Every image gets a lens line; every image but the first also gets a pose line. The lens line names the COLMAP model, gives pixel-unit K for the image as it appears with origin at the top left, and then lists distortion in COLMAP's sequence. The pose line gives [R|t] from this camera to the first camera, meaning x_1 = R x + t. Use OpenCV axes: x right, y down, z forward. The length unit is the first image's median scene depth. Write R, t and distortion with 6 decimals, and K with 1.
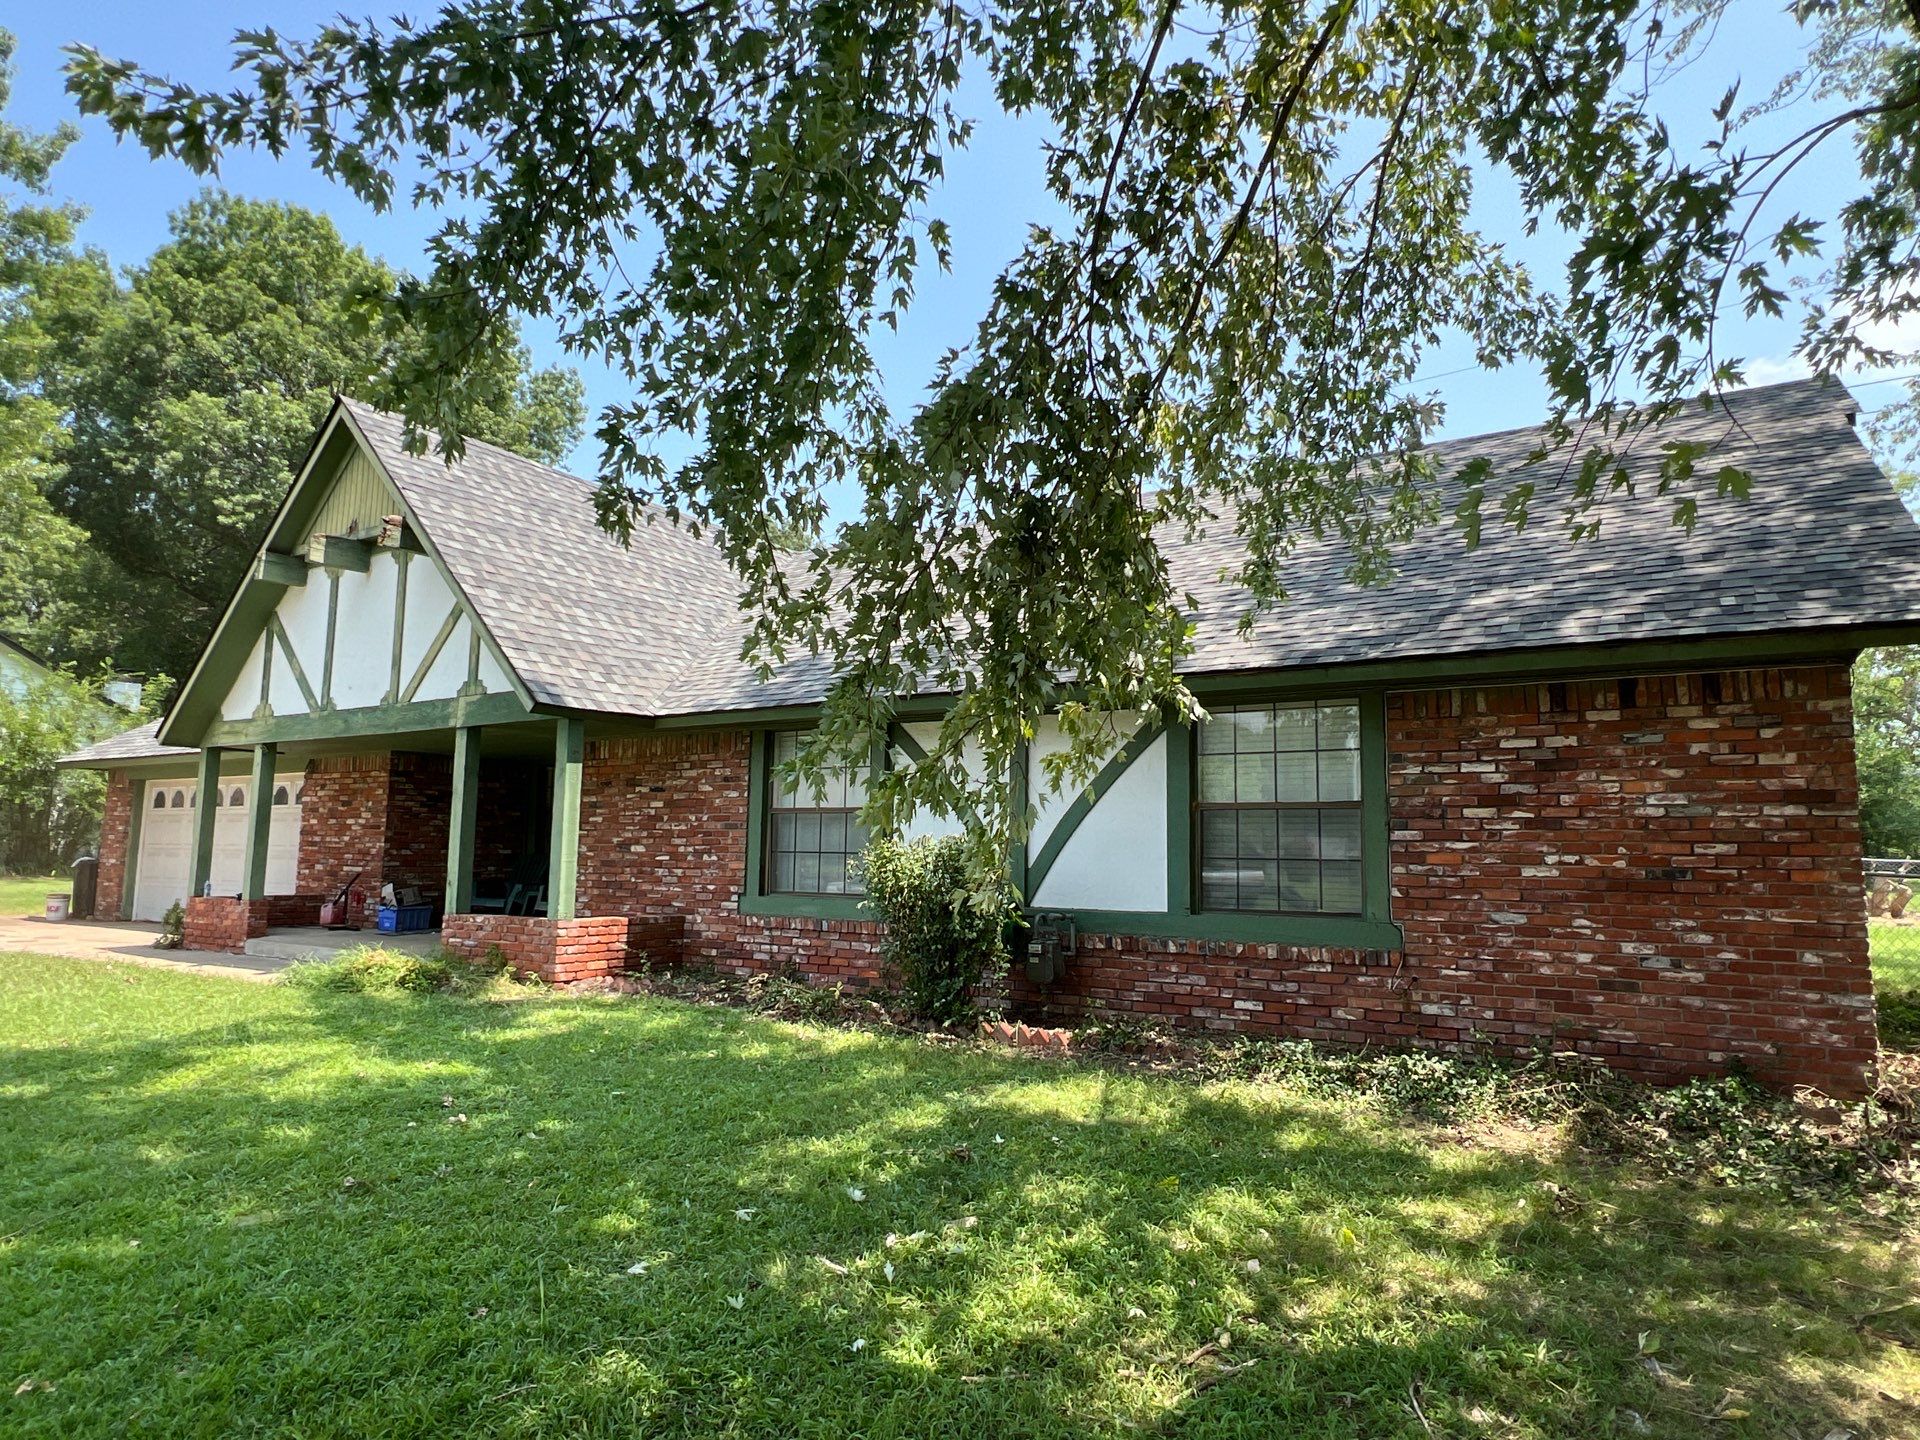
lens RADIAL K [[1150.8, 0, 966.2], [0, 1150.8, 716.7], [0, 0, 1]] dist [-0.002378, 0.000248]
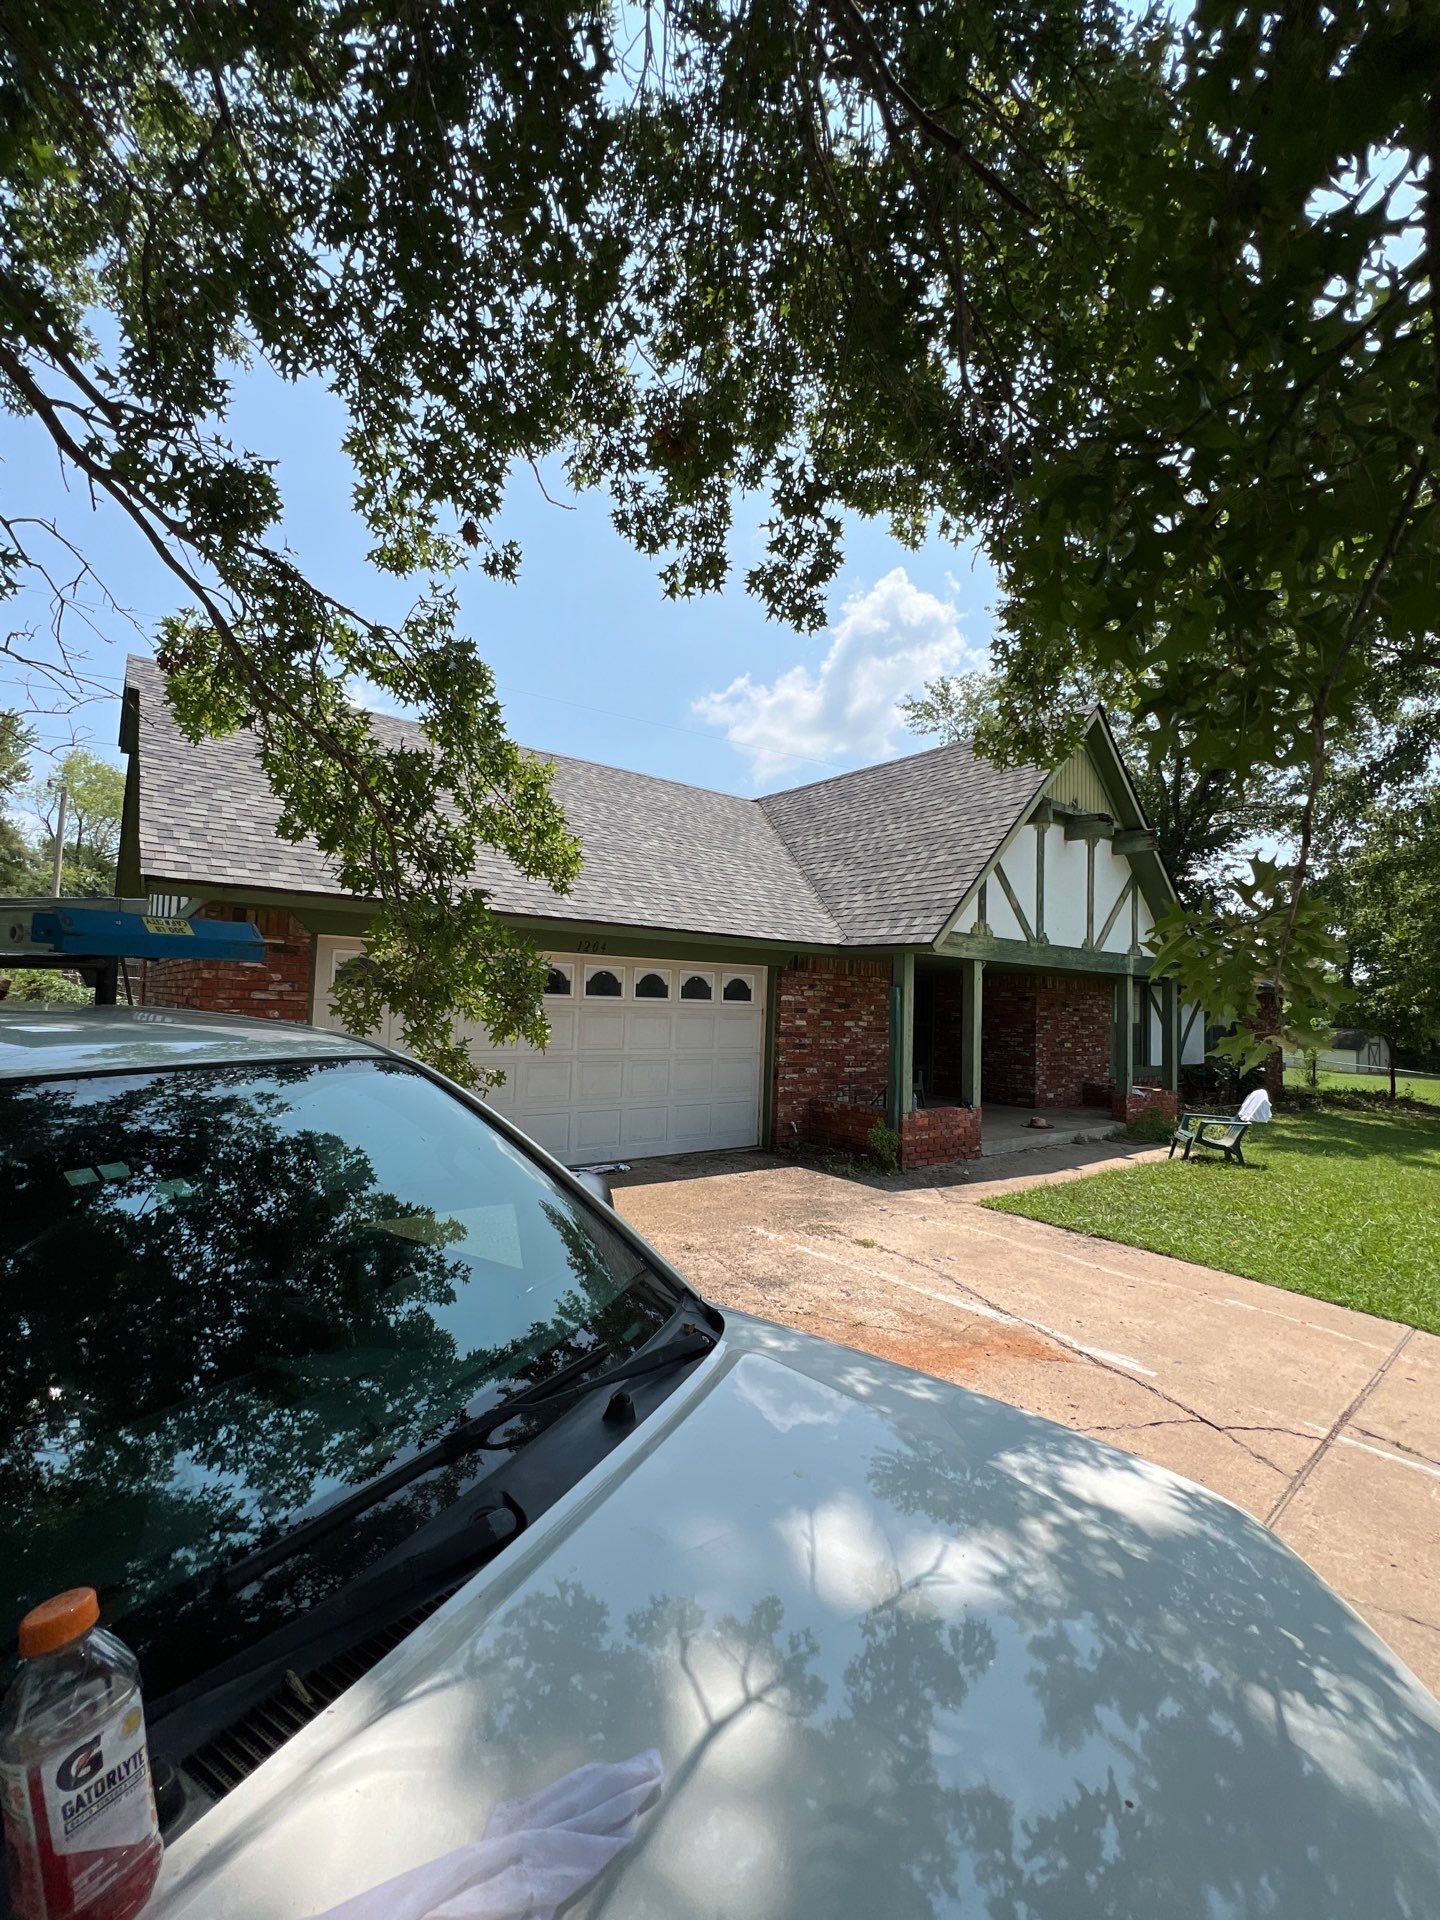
lens RADIAL K [[826.6, 0, 701.4], [0, 826.6, 960.3], [0, 0, 1]] dist [-0.009250, 0.001294]
pose [[0.342935, 0.047609, 0.938152, -1.663635], [-0.138729, 0.990330, 0.000454, 0.069722], [-0.929059, -0.130304, 0.346223, 1.144569]]
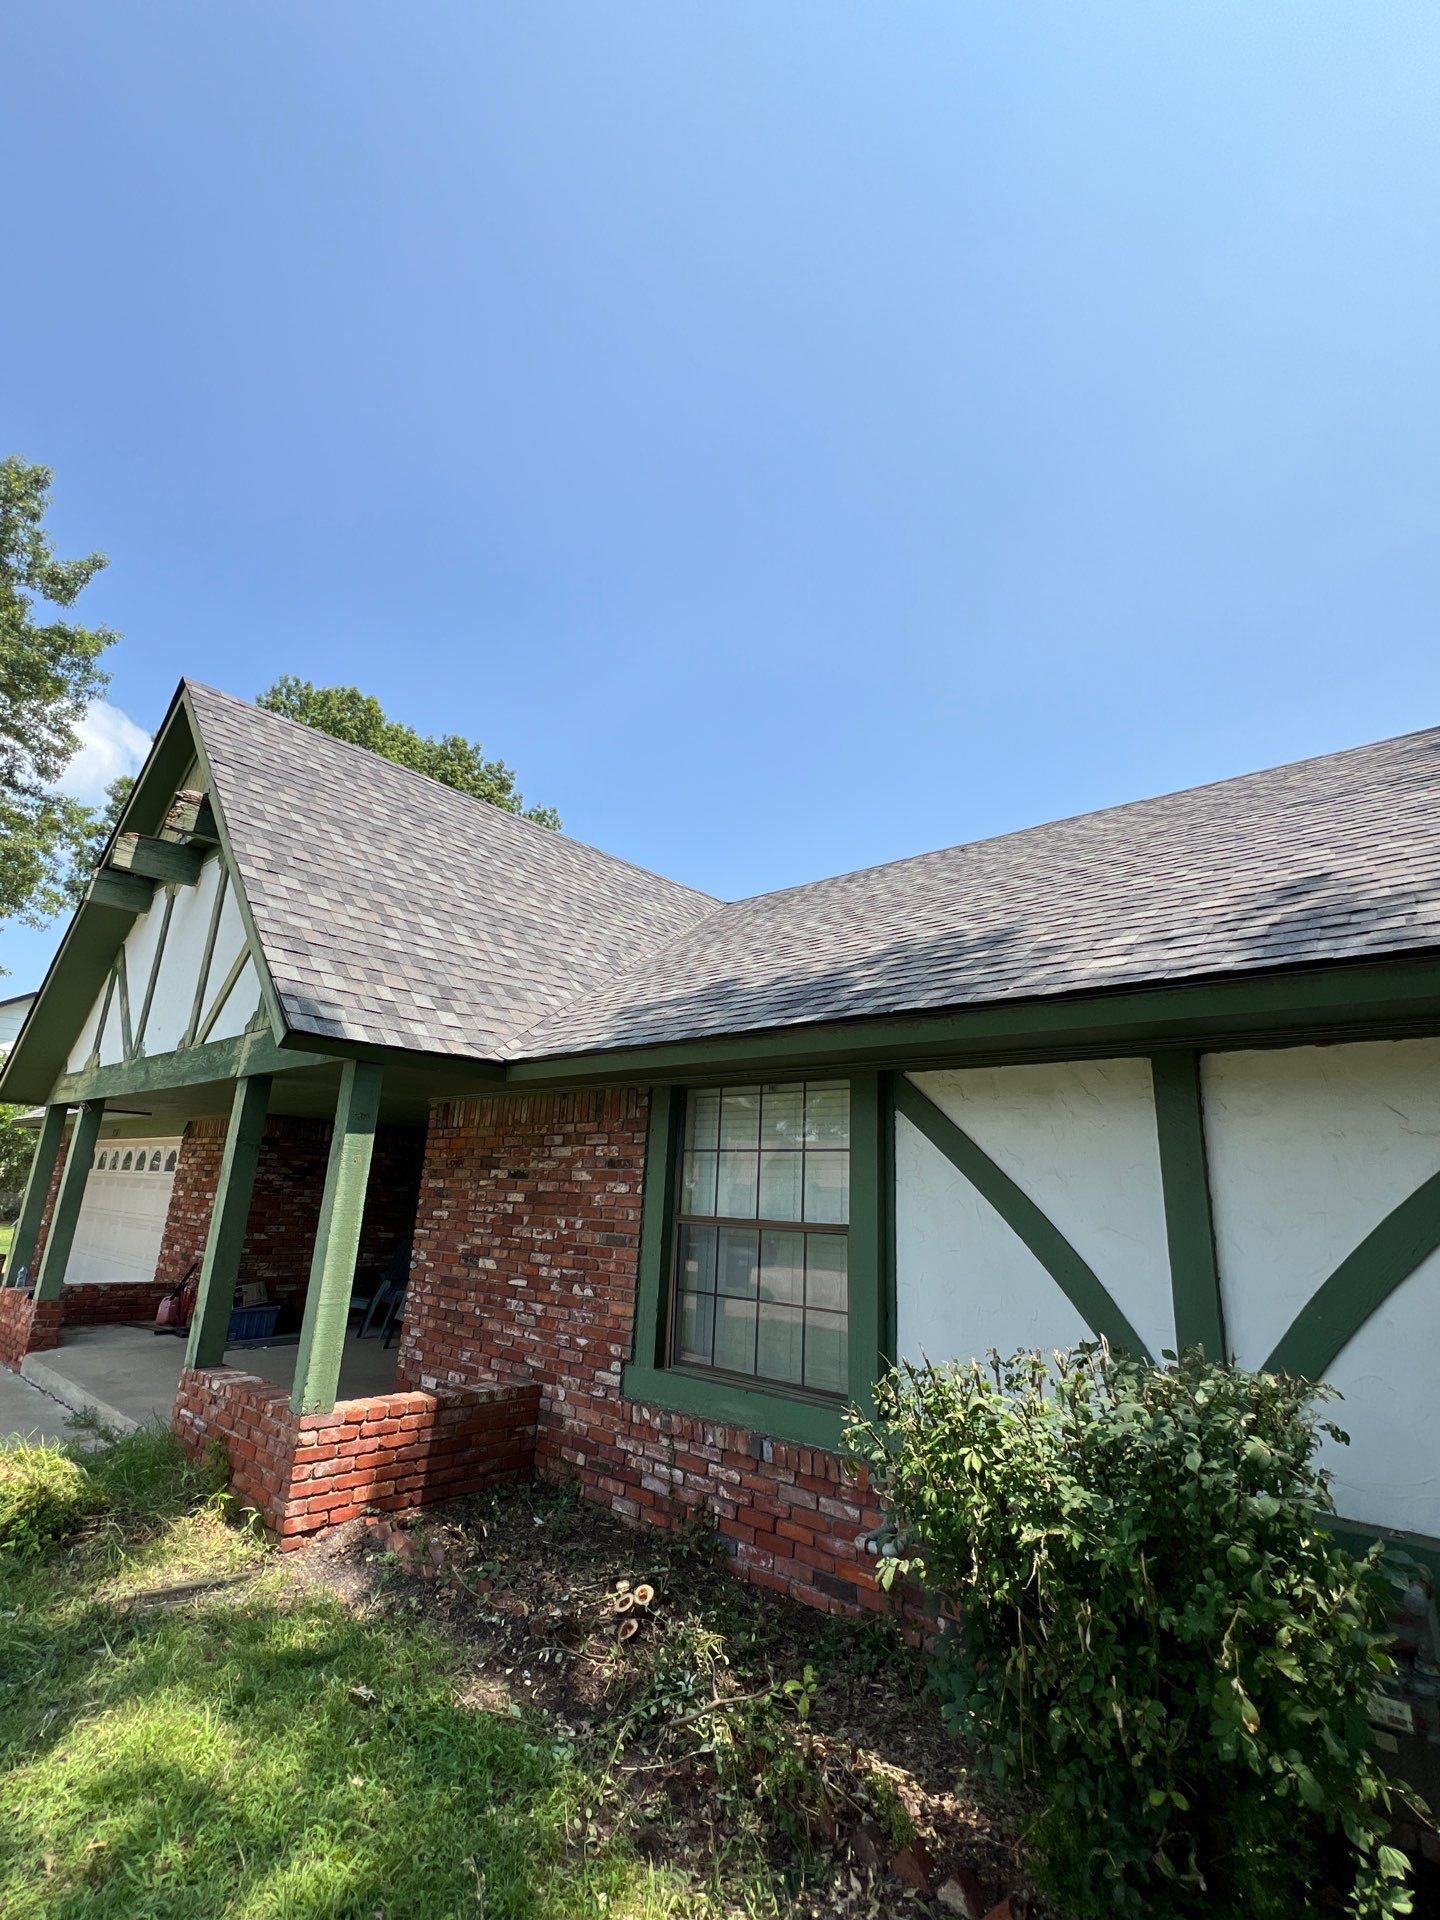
lens RADIAL K [[877.5, 0, 720.4], [0, 877.5, 959.1], [0, 0, 1]] dist [-0.002005, 0.001122]
pose [[0.987880, -0.011590, -0.154788, -0.071840], [-0.012546, 0.987983, -0.154050, 0.016530], [0.154713, 0.154125, 0.975863, 0.513854]]
